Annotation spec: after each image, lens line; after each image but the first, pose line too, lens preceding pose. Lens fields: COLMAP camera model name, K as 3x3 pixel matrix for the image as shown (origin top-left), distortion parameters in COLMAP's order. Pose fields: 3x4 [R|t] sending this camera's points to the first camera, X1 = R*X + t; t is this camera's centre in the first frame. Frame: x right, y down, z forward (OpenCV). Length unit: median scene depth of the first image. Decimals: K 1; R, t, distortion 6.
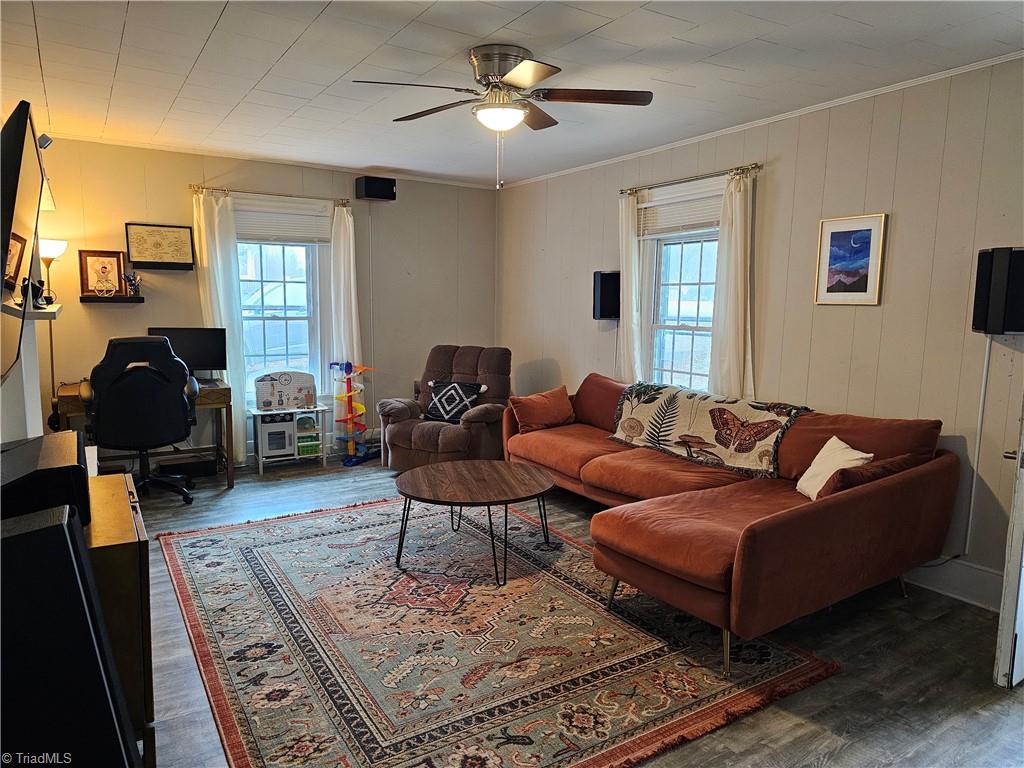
lens RADIAL K [[696.6, 0, 511.3], [0, 696.6, 386.4], [0, 0, 1]] dist [0.054583, -0.052728]
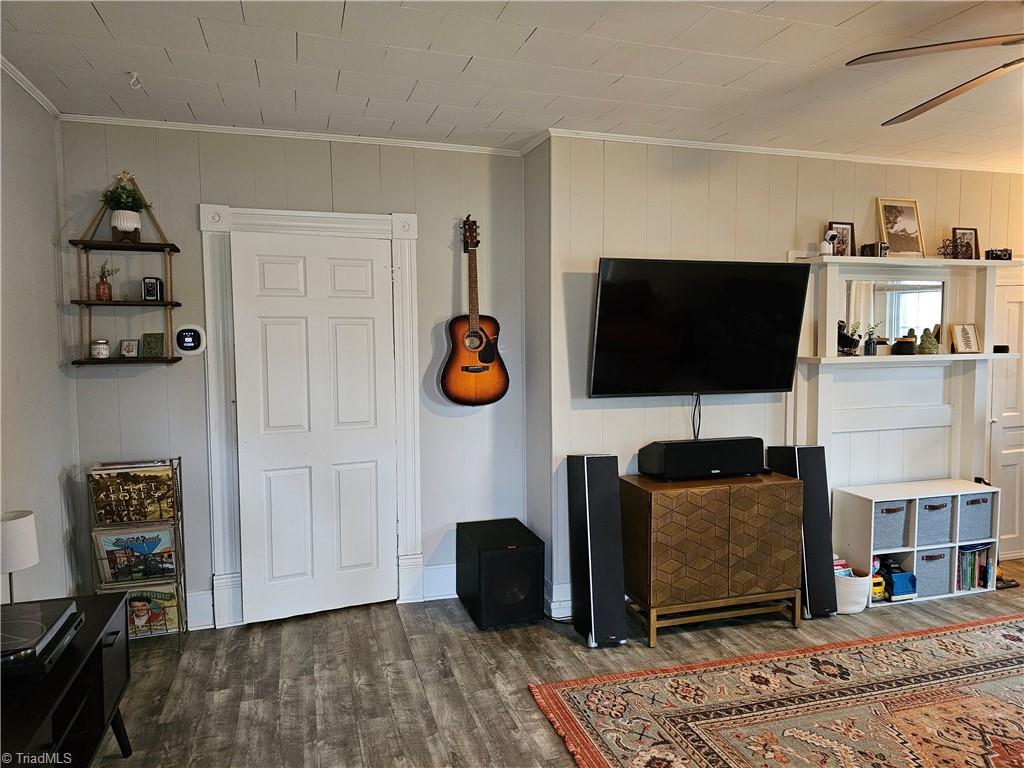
lens RADIAL K [[696.6, 0, 510.8], [0, 696.6, 383.9], [0, 0, 1]] dist [0.054583, -0.052728]
pose [[-0.258109, 0.057132, -0.964425, 0.786989], [-0.119476, 0.988700, 0.090546, -0.099639], [0.958700, 0.138596, -0.248366, 0.724979]]
